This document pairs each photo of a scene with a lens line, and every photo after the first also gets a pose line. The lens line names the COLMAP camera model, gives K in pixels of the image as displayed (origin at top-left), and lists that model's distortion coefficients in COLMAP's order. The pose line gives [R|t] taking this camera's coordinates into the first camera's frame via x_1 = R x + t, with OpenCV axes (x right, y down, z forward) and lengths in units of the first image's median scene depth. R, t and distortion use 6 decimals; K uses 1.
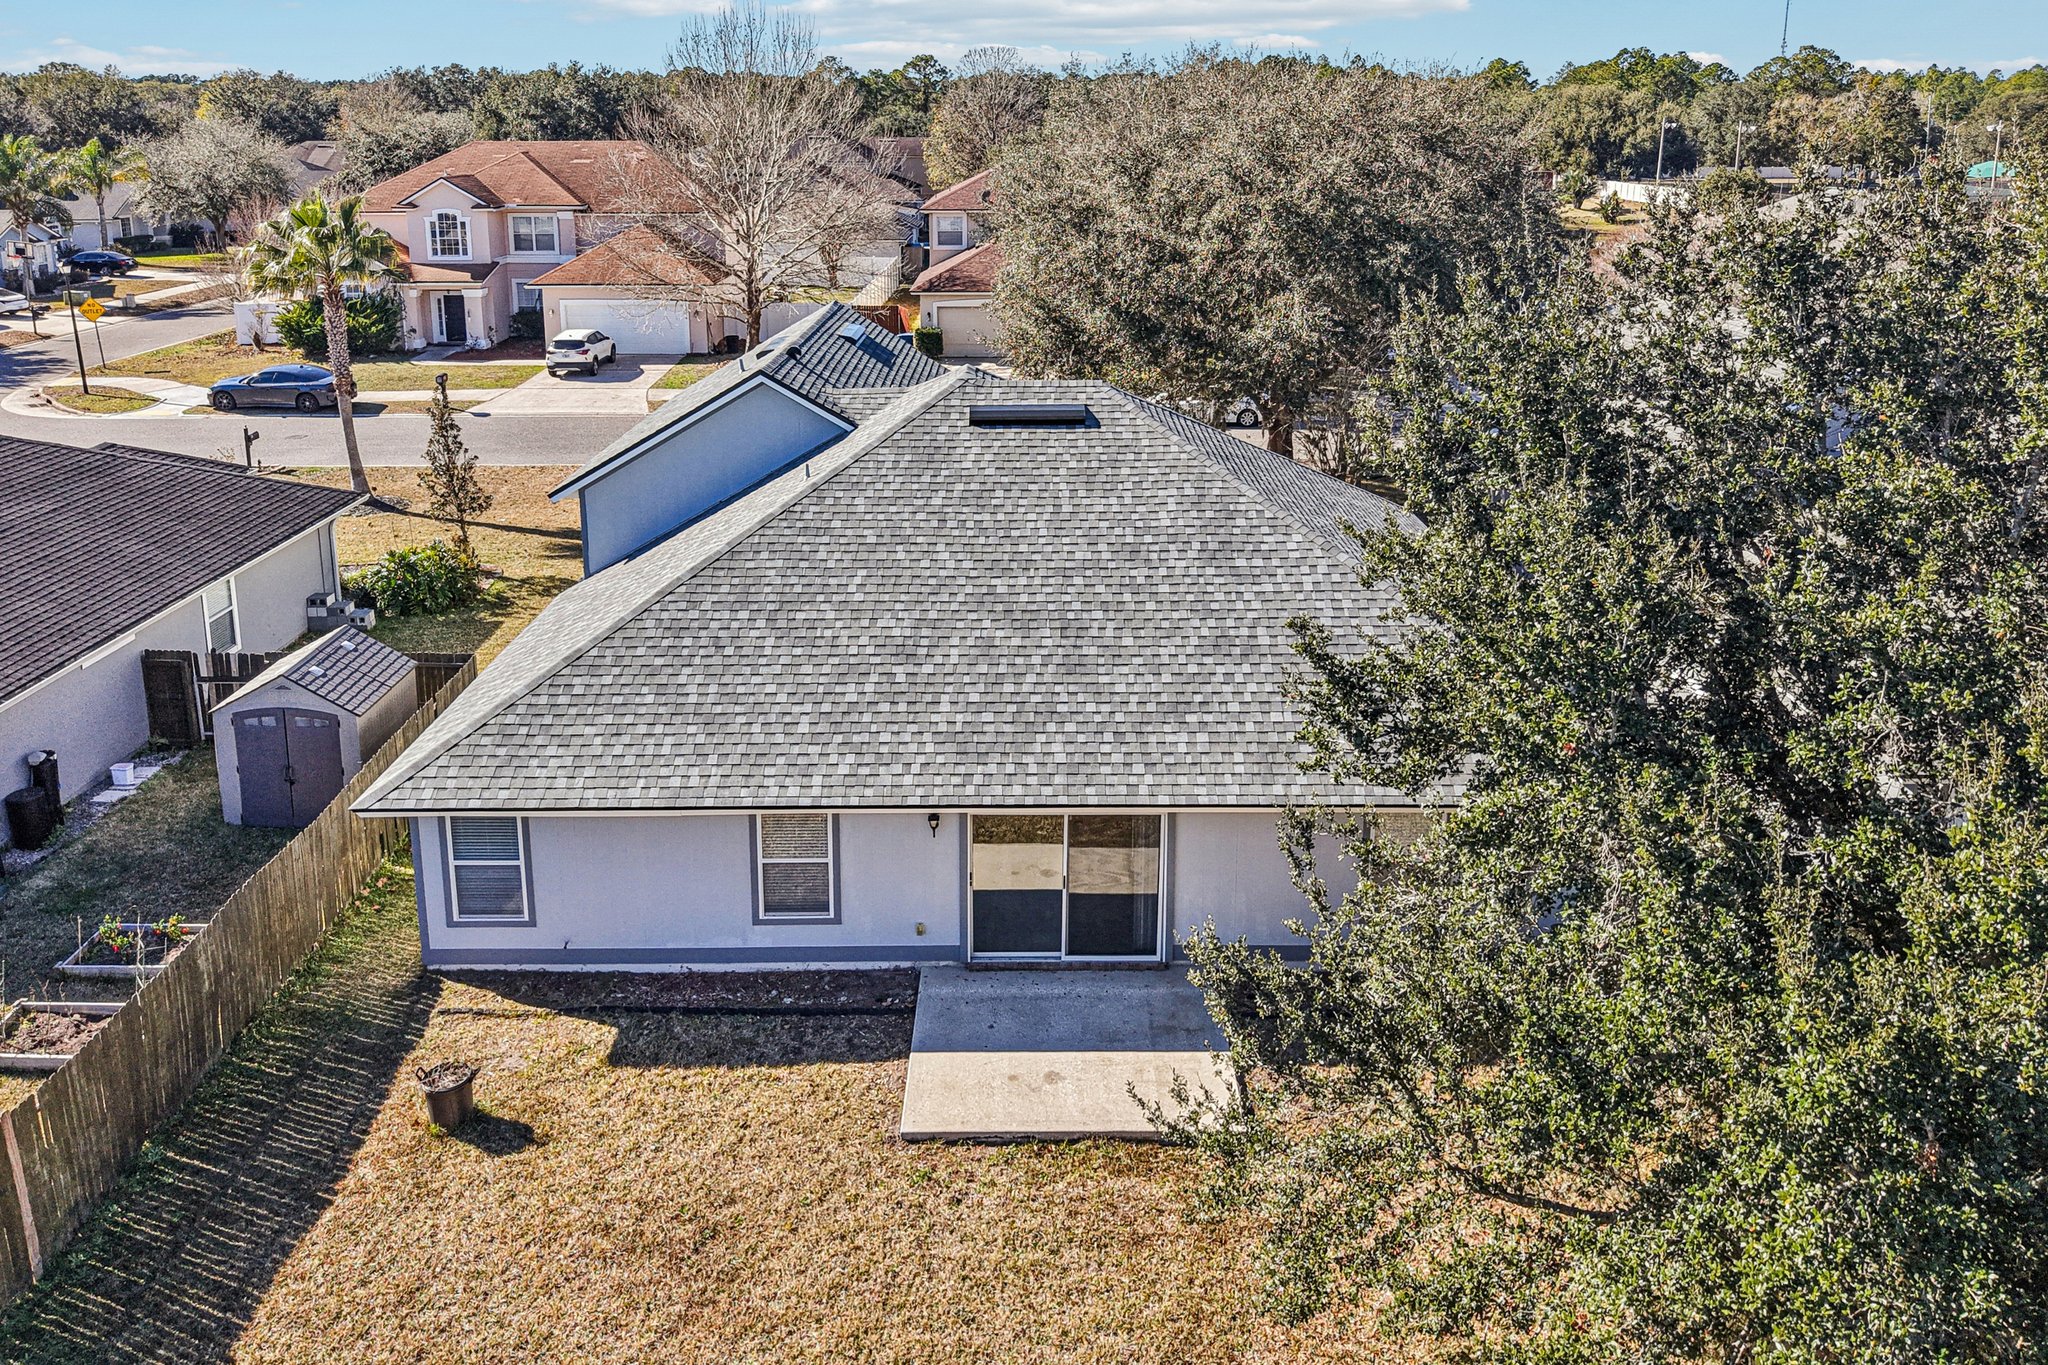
lens RADIAL K [[1551.0, 0, 1024.3], [0, 1551.0, 454.5], [0, 0, 1]] dist [-0.002124, -0.008024]
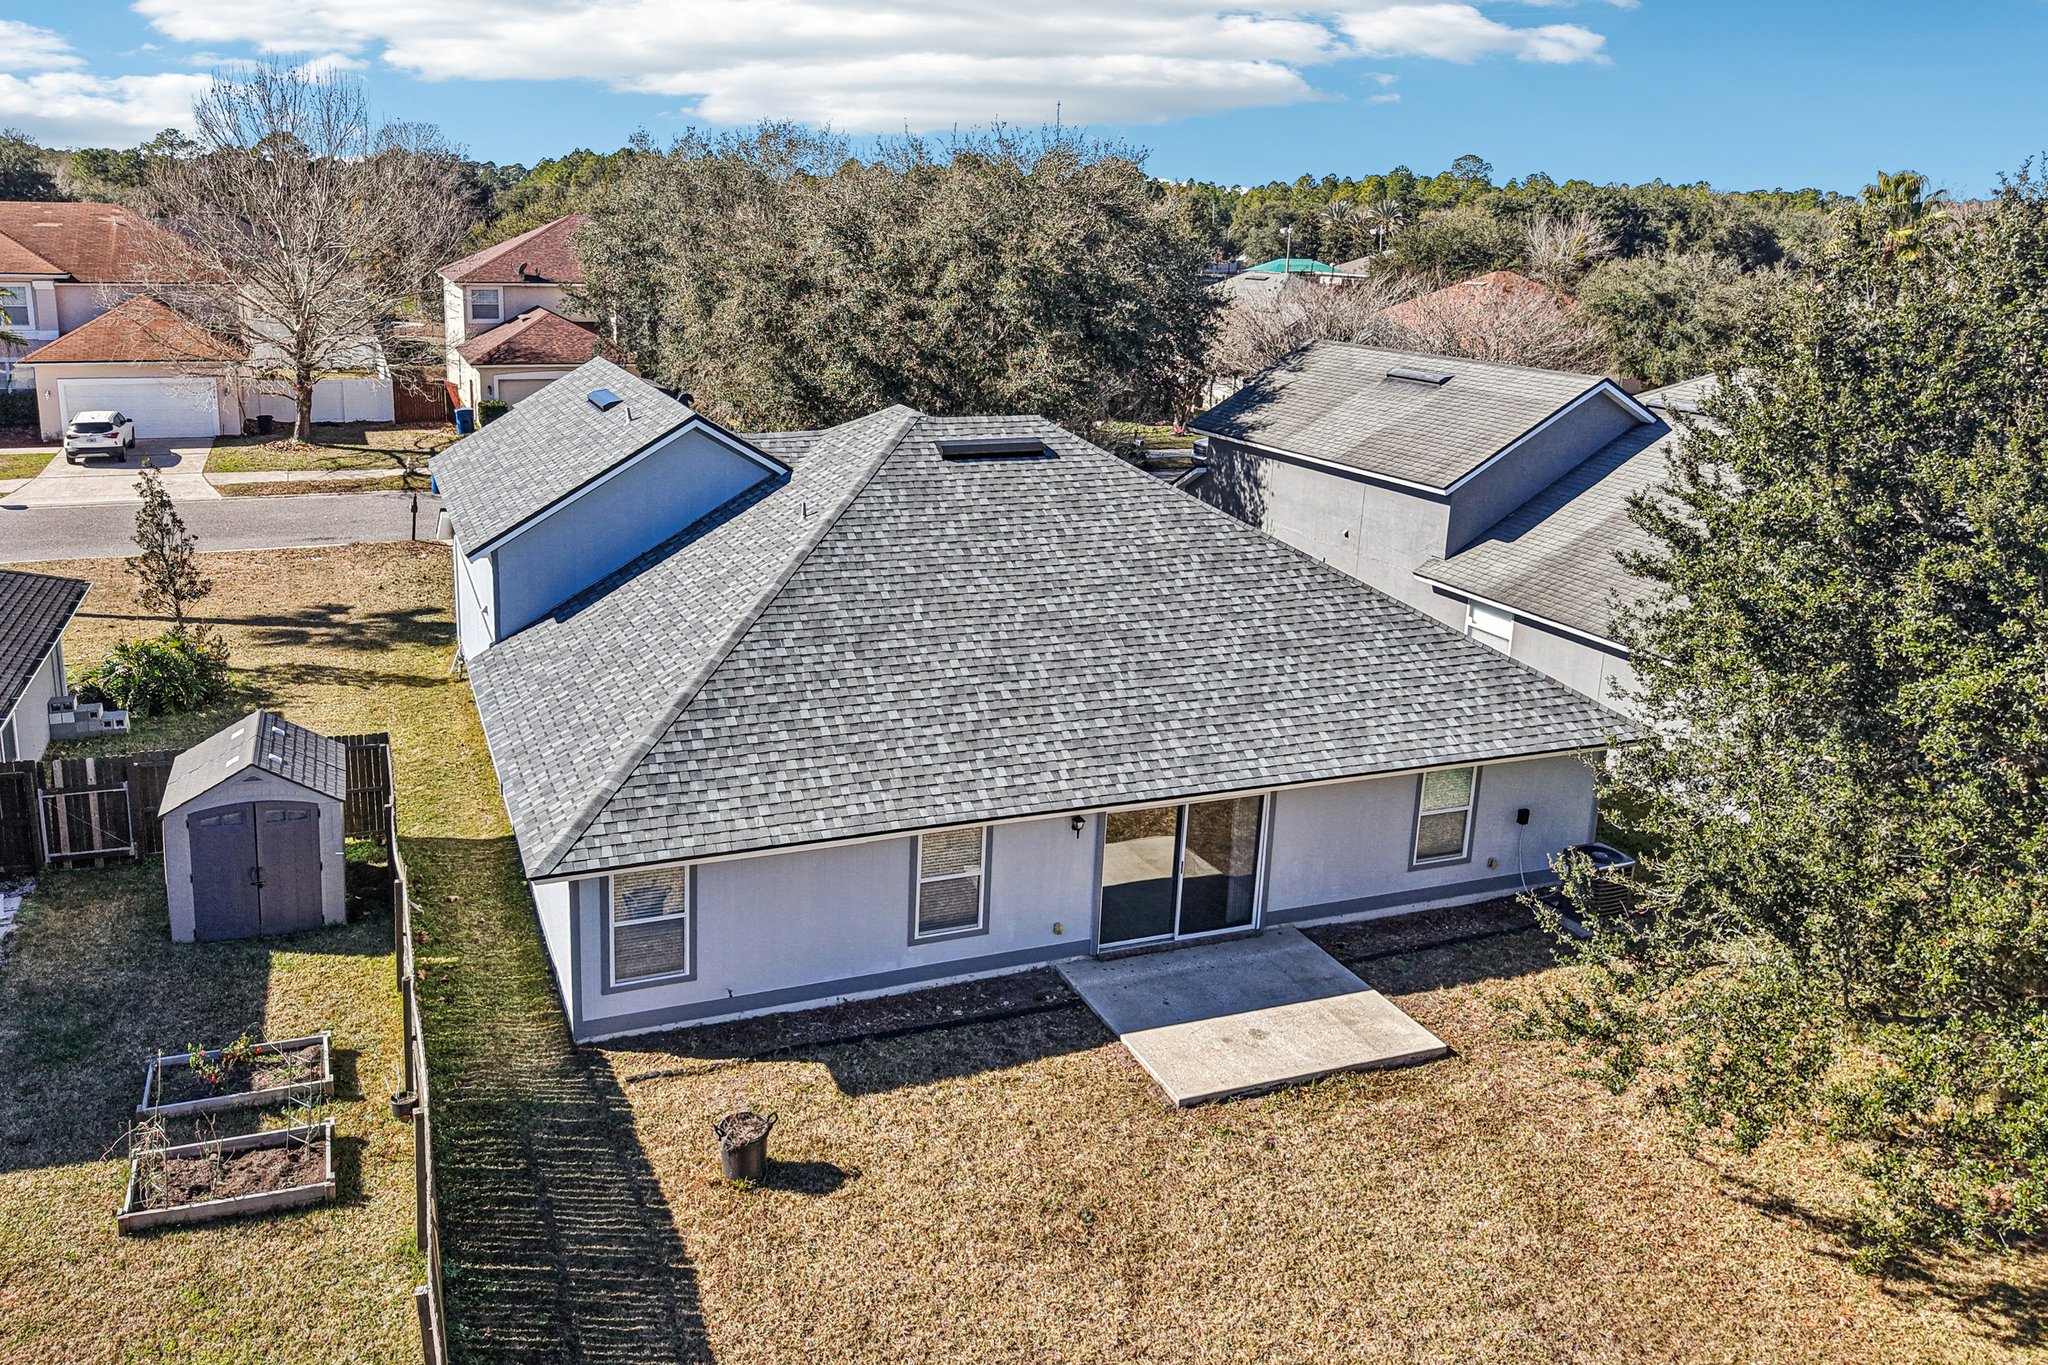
lens RADIAL K [[1472.3, 0, 1029.0], [0, 1472.3, 592.8], [0, 0, 1]] dist [0.039206, -0.055482]
pose [[0.940910, -0.062408, 0.332856, -0.406487], [0.047744, 0.997502, 0.052062, 0.027038], [-0.335274, -0.033093, 0.941539, 0.075578]]
